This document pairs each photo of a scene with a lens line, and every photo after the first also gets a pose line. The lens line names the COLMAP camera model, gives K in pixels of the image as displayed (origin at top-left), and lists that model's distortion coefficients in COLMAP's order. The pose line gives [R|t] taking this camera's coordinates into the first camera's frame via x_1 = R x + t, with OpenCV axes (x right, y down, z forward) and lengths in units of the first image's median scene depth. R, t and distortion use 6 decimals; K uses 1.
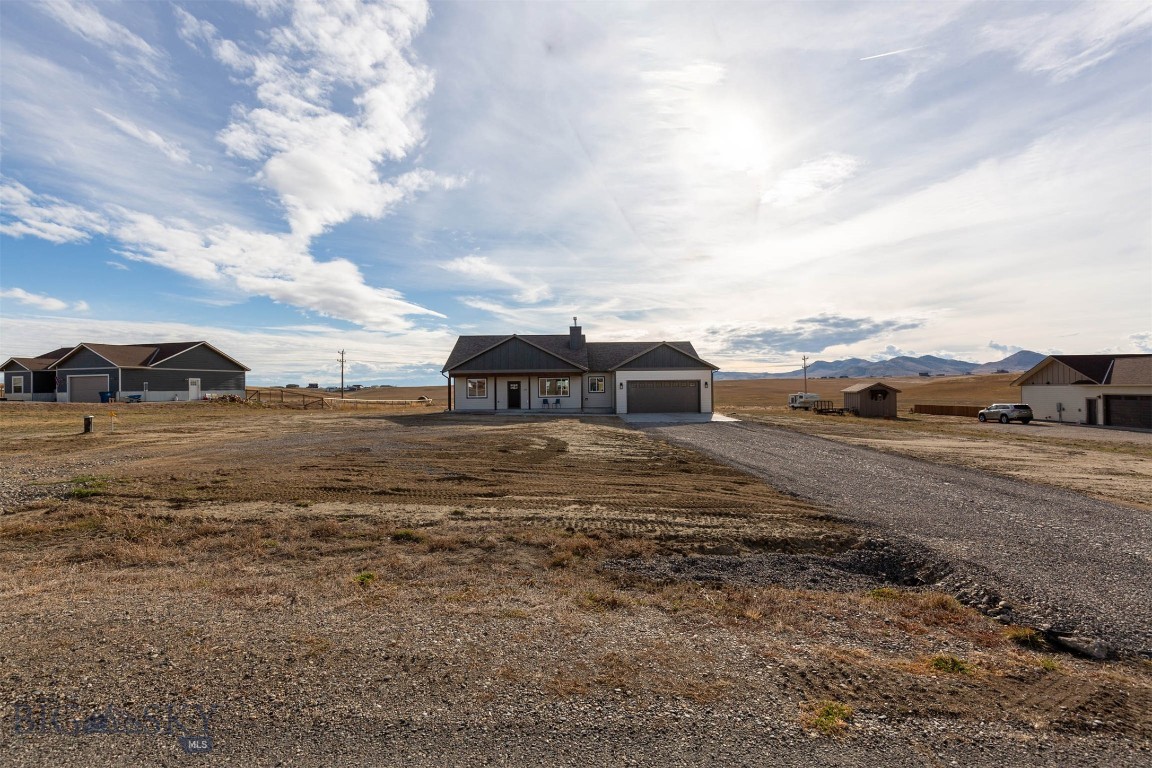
lens RADIAL K [[550.0, 0, 576.0], [0, 550.0, 384.0], [0, 0, 1]] dist [0.024648, -0.000003]
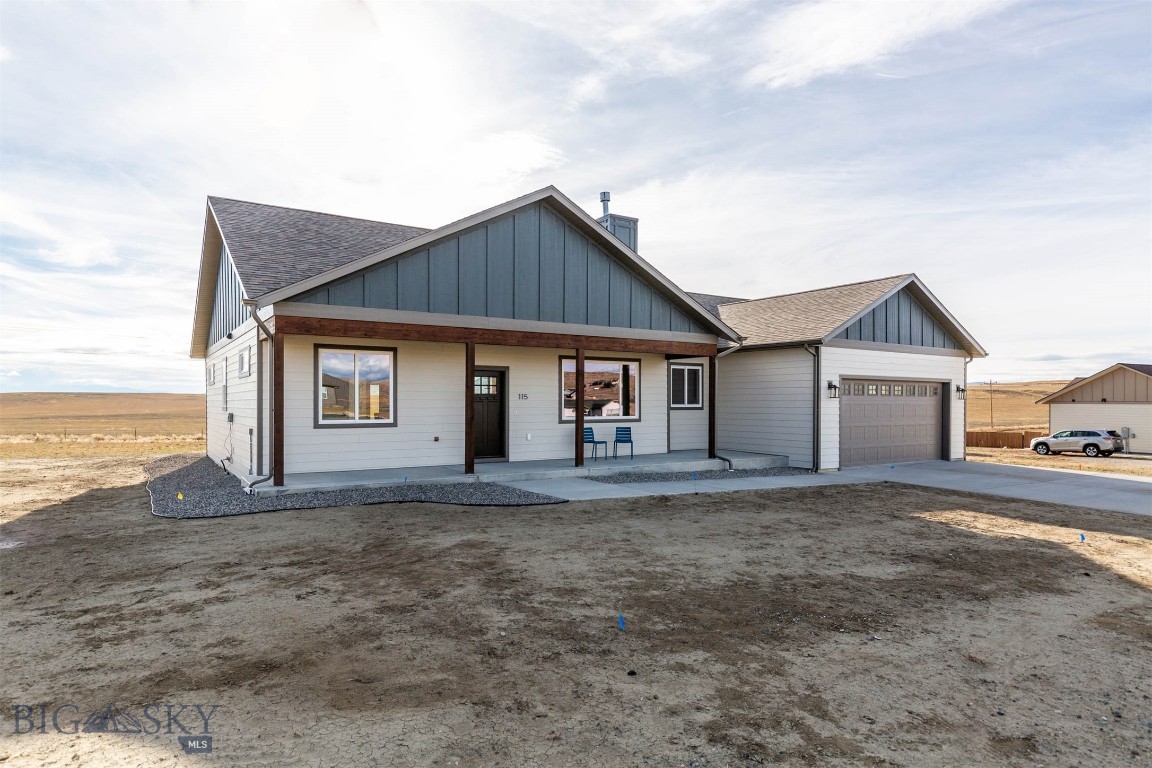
lens RADIAL K [[665.9, 0, 575.3], [0, 665.9, 407.3], [0, 0, 1]] dist [0.020594, 0.000568]
pose [[0.843113, 0.008911, 0.537662, -0.259339], [-0.014052, 0.999886, 0.005464, 0.013418], [-0.537553, -0.012162, 0.843143, 0.681658]]
